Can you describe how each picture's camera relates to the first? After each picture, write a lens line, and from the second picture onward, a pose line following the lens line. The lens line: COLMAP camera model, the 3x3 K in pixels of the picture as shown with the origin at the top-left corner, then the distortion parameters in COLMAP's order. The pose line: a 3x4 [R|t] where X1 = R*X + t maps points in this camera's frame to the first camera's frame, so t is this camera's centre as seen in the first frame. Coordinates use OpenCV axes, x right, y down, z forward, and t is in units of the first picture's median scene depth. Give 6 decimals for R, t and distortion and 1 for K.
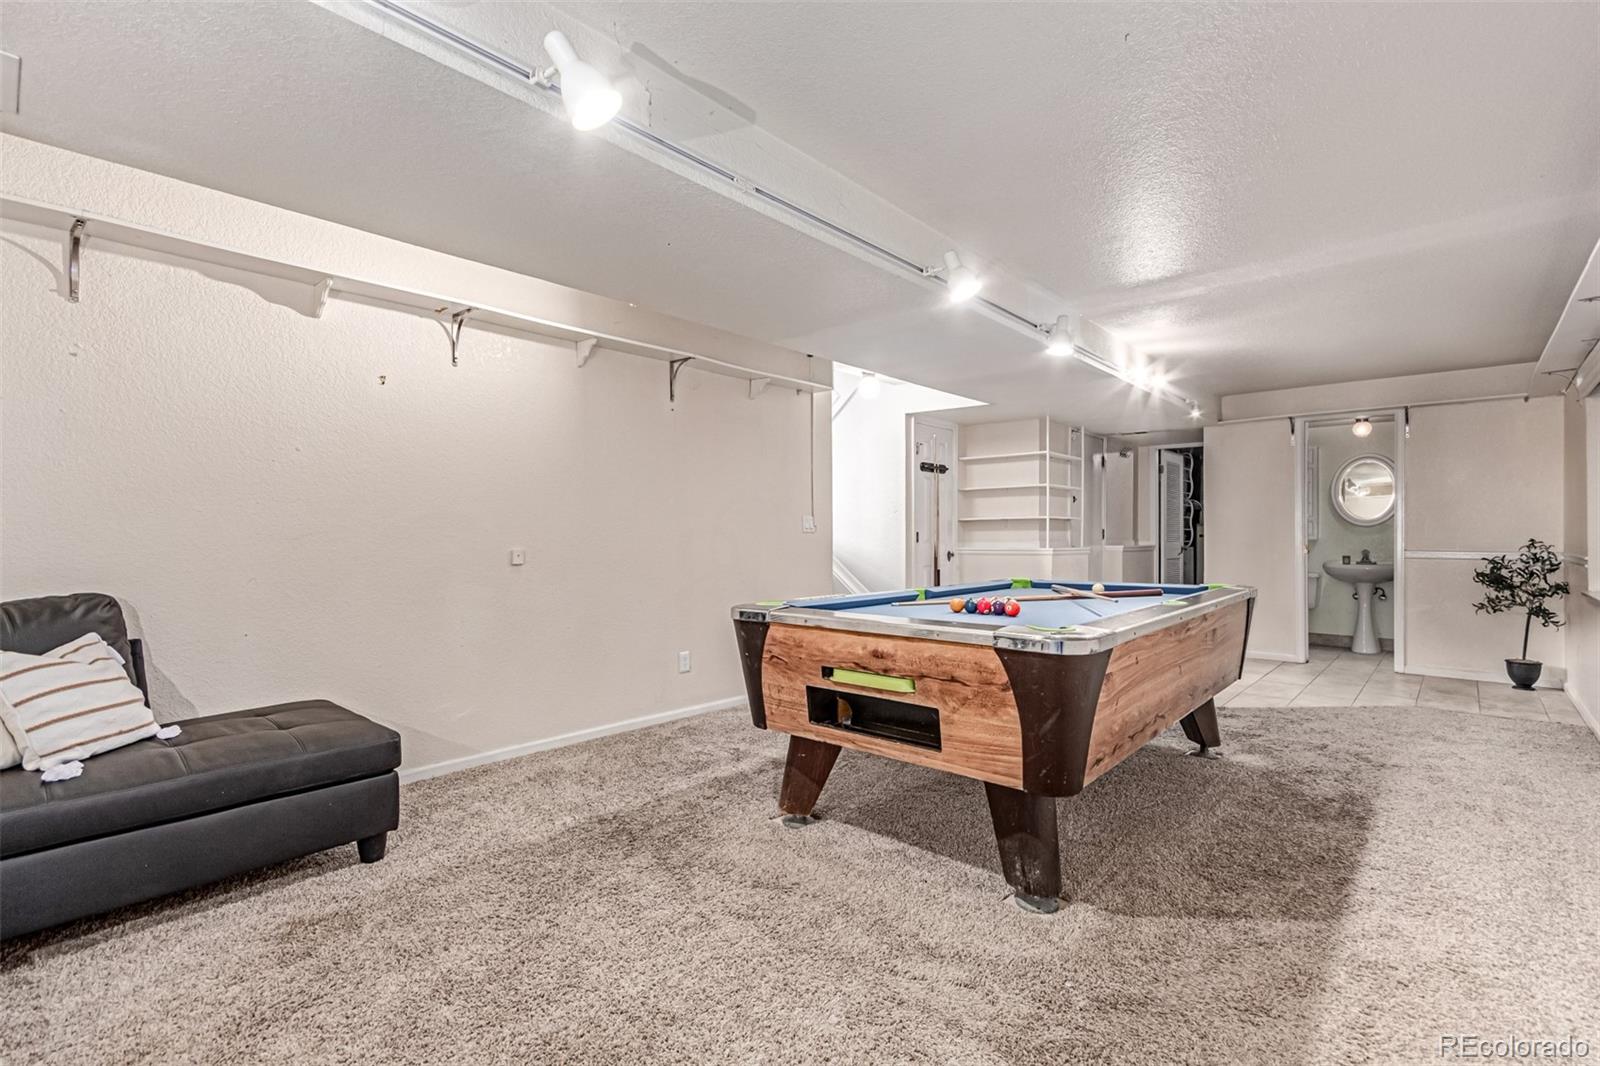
lens RADIAL K [[741.7, 0, 800.2], [0, 741.7, 543.9], [0, 0, 1]] dist [0.006065, 0.001119]
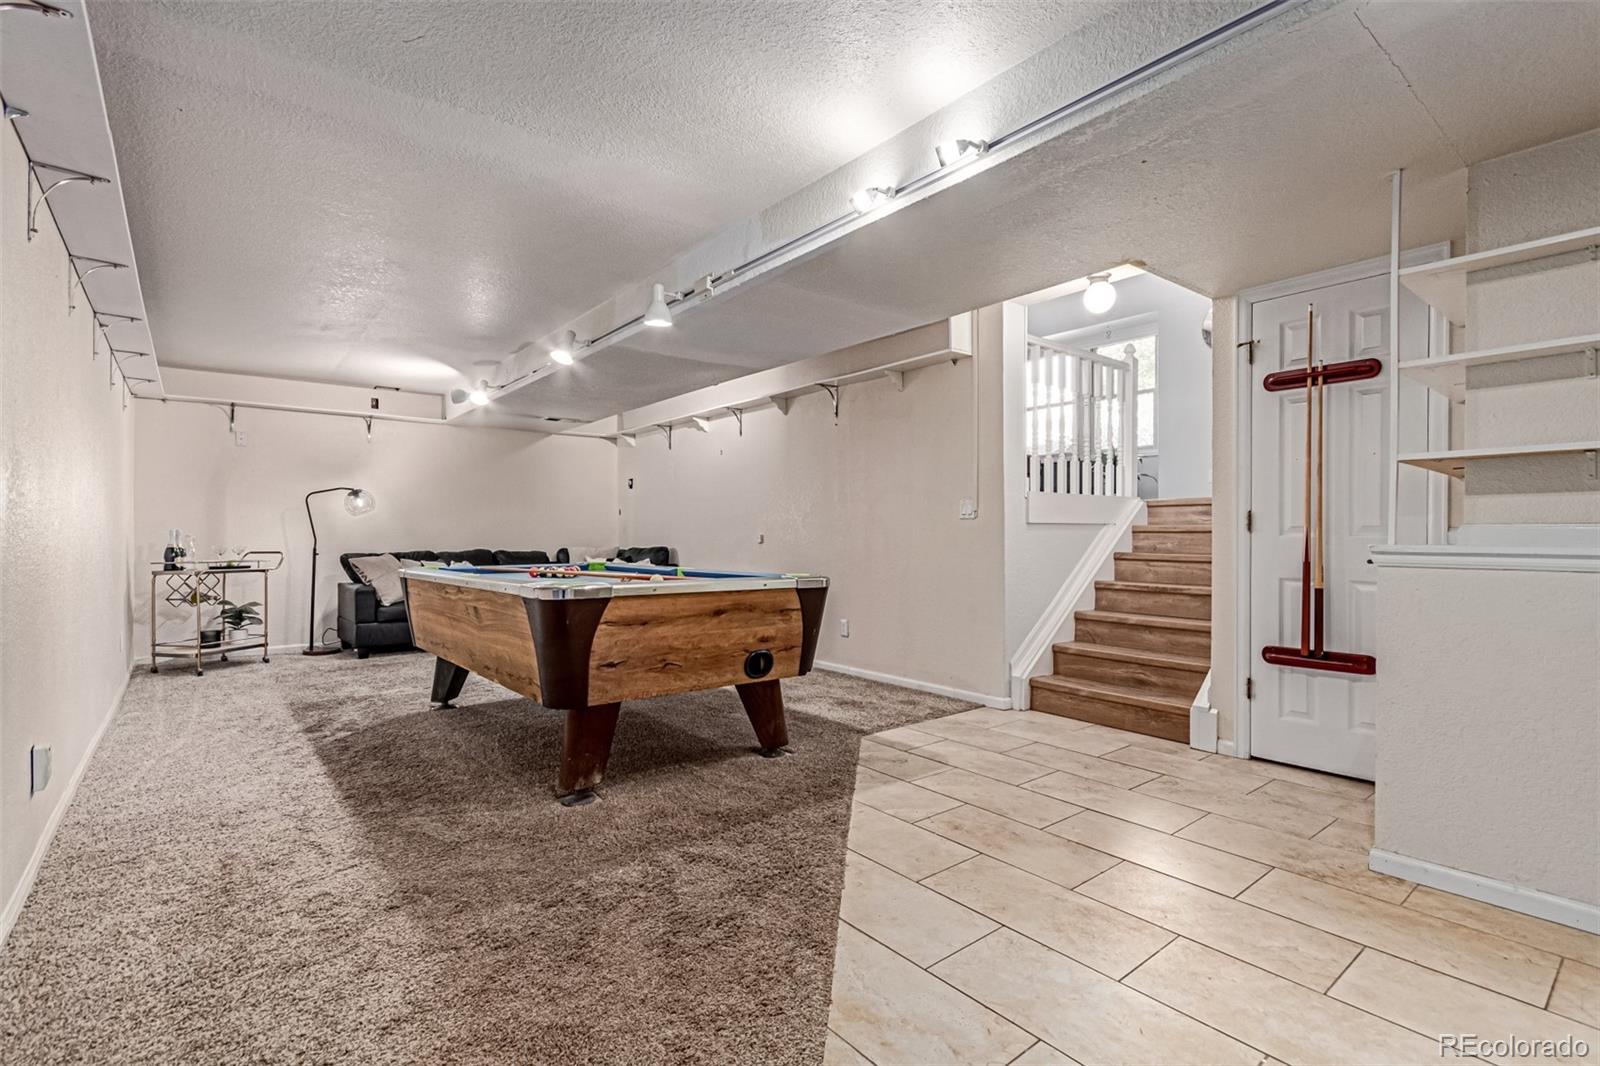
lens RADIAL K [[741.7, 0, 801.3], [0, 741.7, 529.6], [0, 0, 1]] dist [0.006065, 0.001119]
pose [[-0.165990, 0.002996, -0.986123, 1.384724], [-0.004746, 0.999981, 0.003837, -0.008626], [0.986116, 0.005317, -0.165973, 1.482640]]
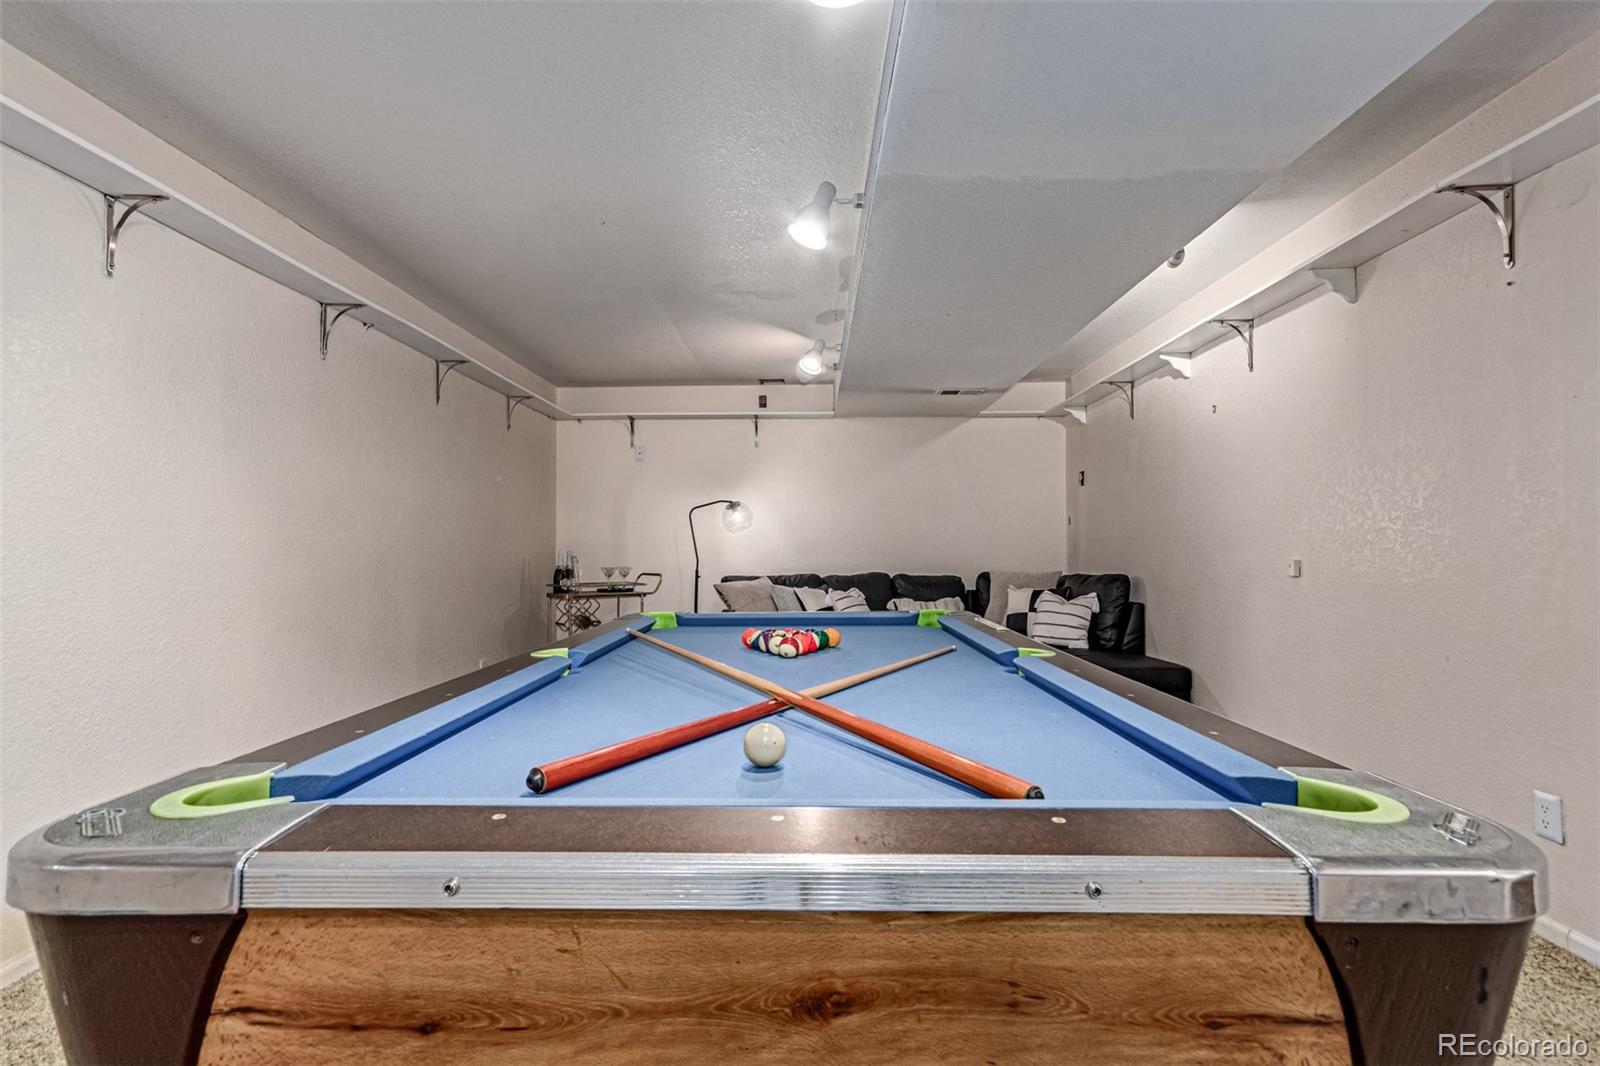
lens RADIAL K [[741.7, 0, 805.2], [0, 741.7, 534.5], [0, 0, 1]] dist [0.006065, 0.001119]
pose [[-0.755146, 0.002910, -0.655550, 0.642991], [0.006773, 0.999971, -0.003363, -0.020586], [0.655521, -0.006980, -0.755144, 1.373617]]
